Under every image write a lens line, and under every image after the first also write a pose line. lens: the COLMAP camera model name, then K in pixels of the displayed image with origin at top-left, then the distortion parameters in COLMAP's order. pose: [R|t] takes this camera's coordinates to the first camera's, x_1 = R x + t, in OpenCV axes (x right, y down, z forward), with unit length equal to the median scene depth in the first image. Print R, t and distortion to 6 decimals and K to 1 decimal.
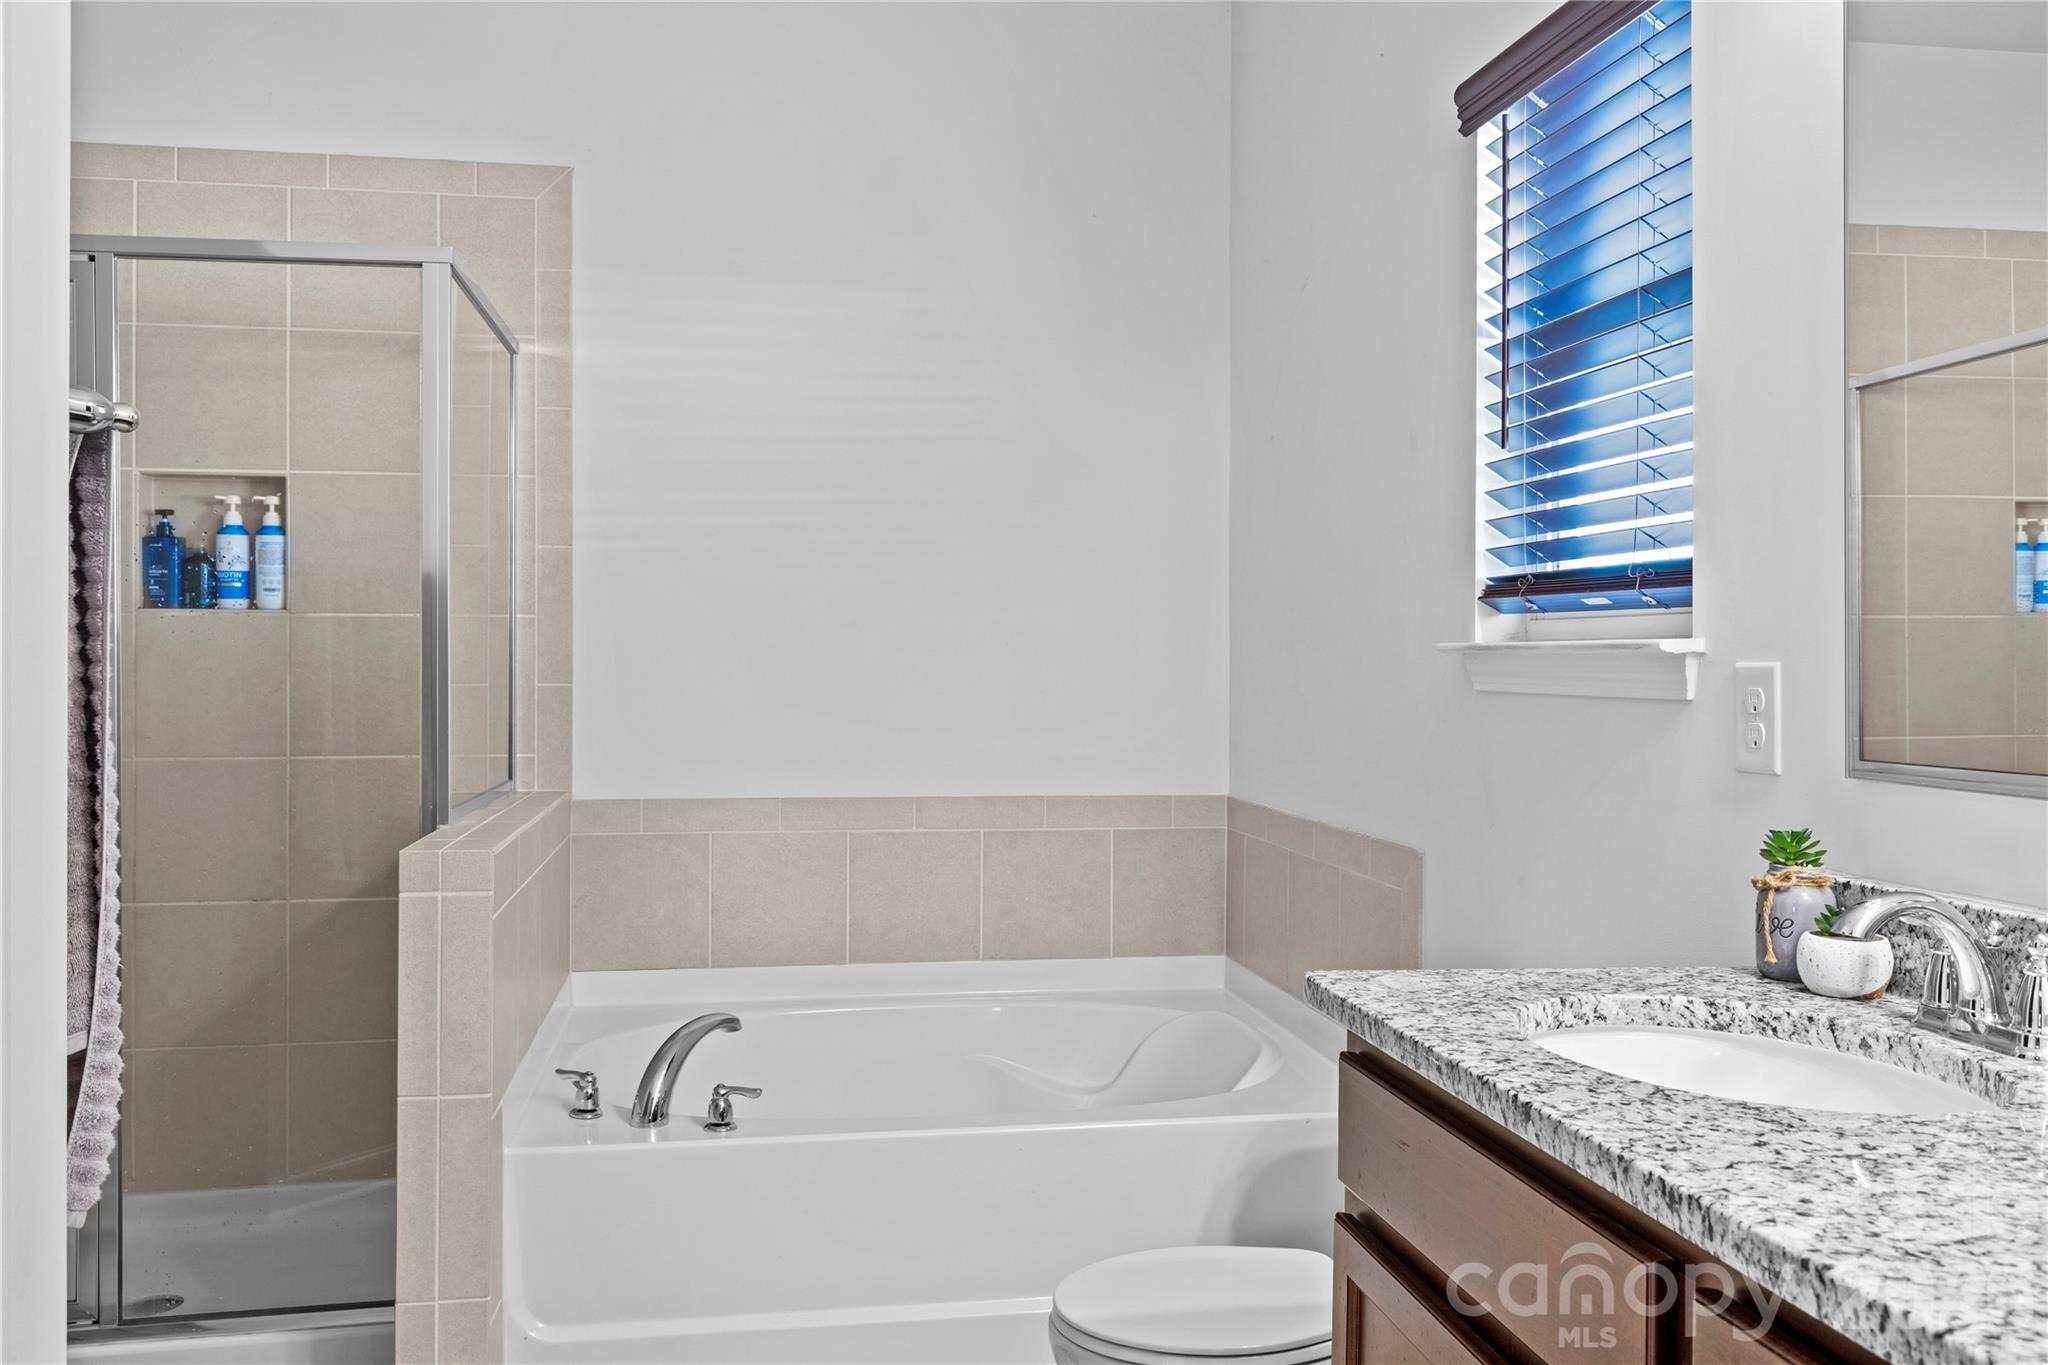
lens RADIAL K [[1673.0, 0, 1021.3], [0, 1673.0, 675.1], [0, 0, 1]] dist [0.022263, 0.003802]
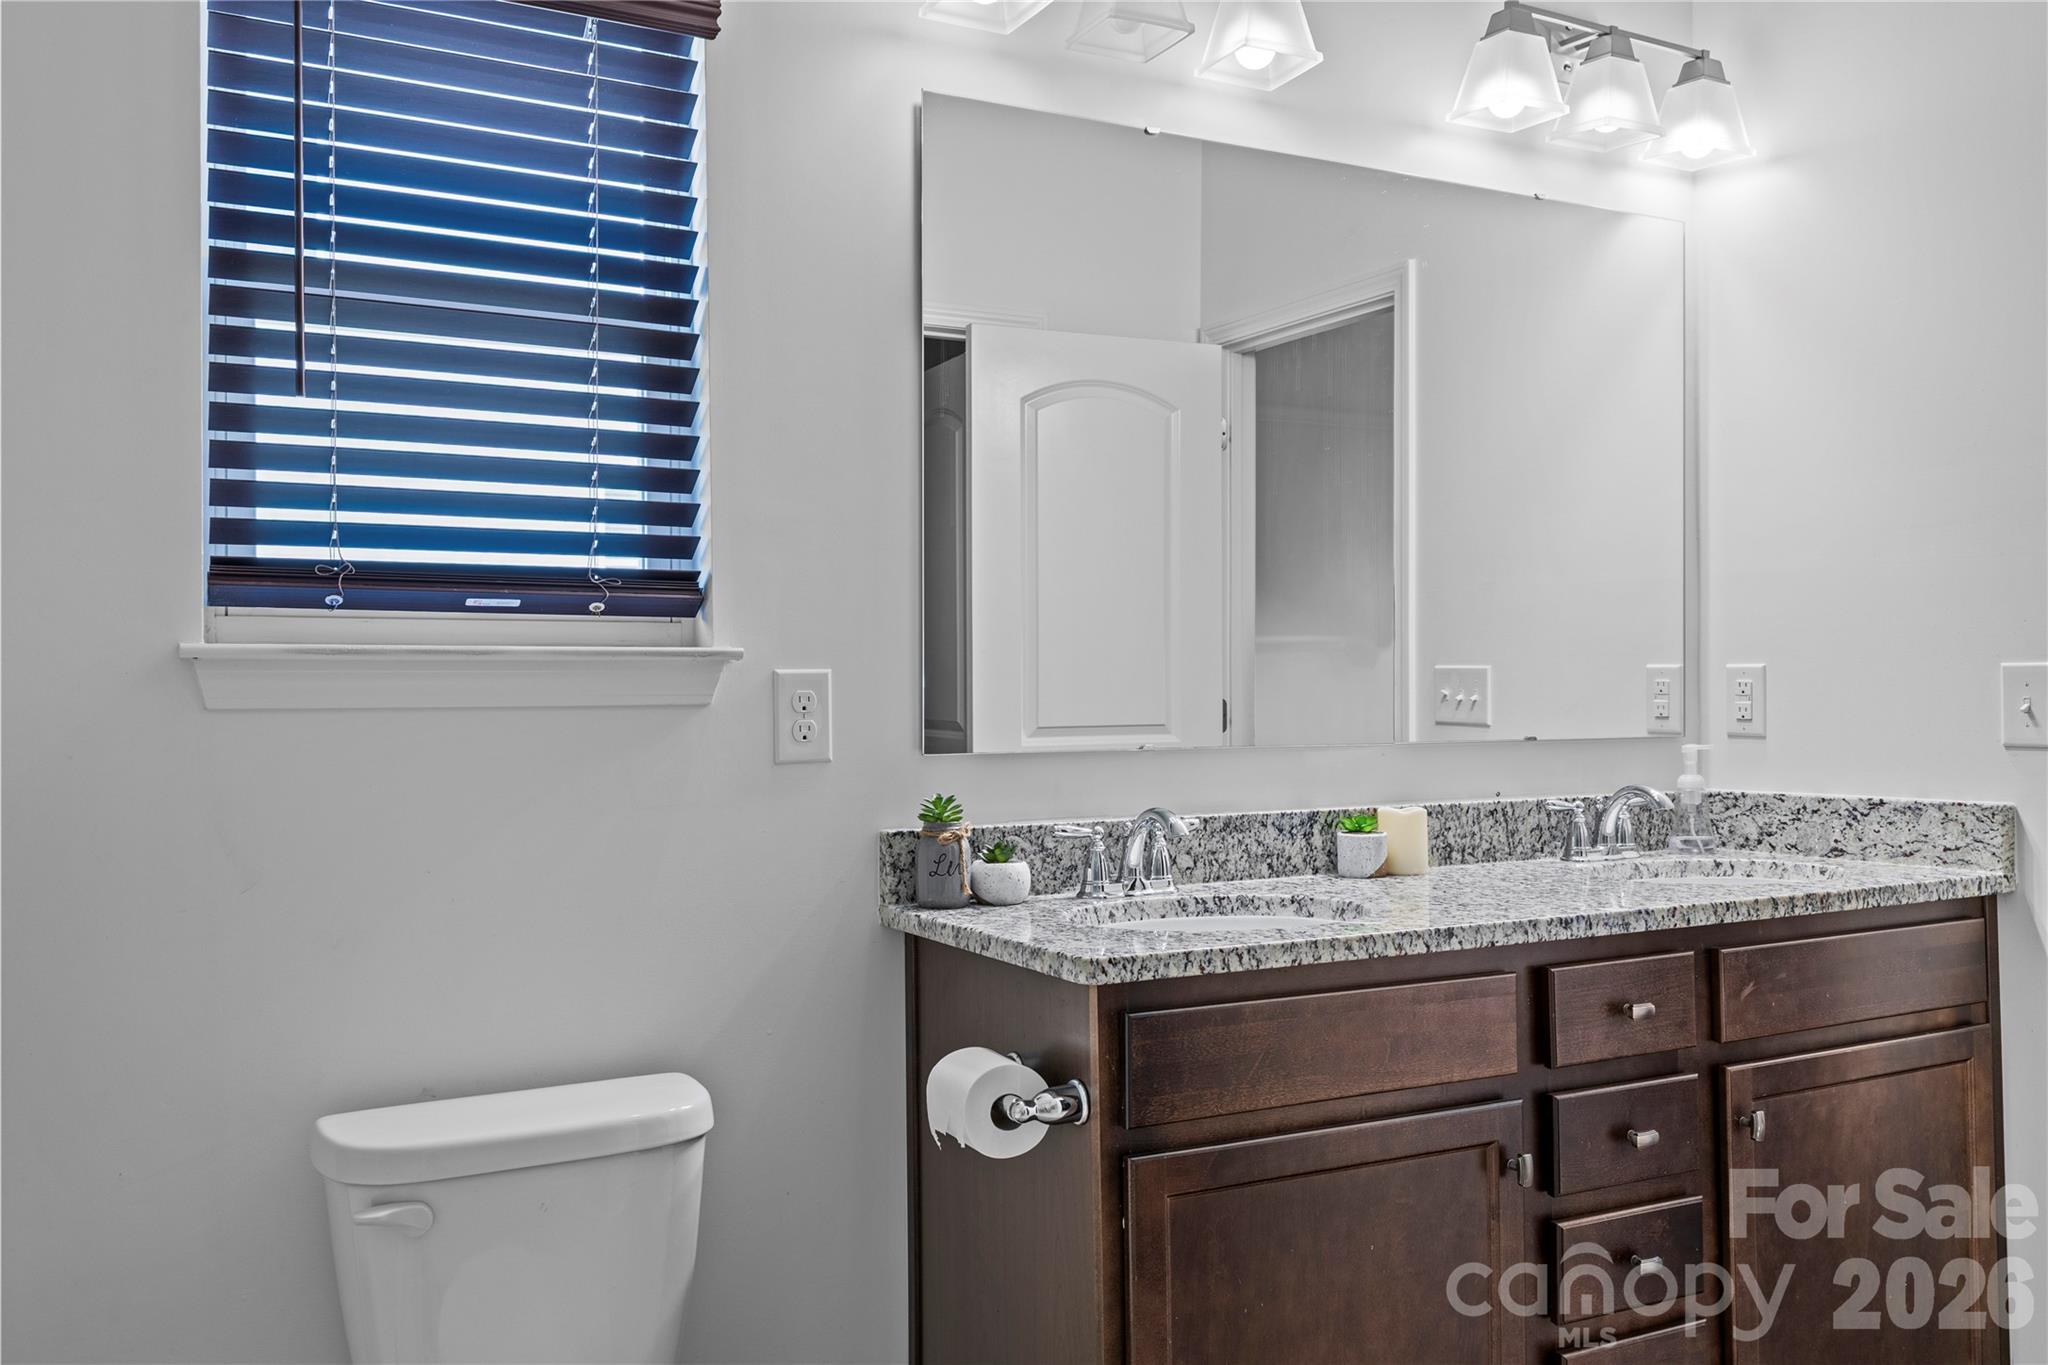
lens RADIAL K [[1673.0, 0, 1013.2], [0, 1673.0, 674.7], [0, 0, 1]] dist [0.022263, 0.003802]
pose [[-0.310569, 0.006400, 0.950529, -1.145046], [0.011028, 0.999934, -0.003129, 0.002355], [-0.950487, 0.009511, -0.310619, 1.910485]]
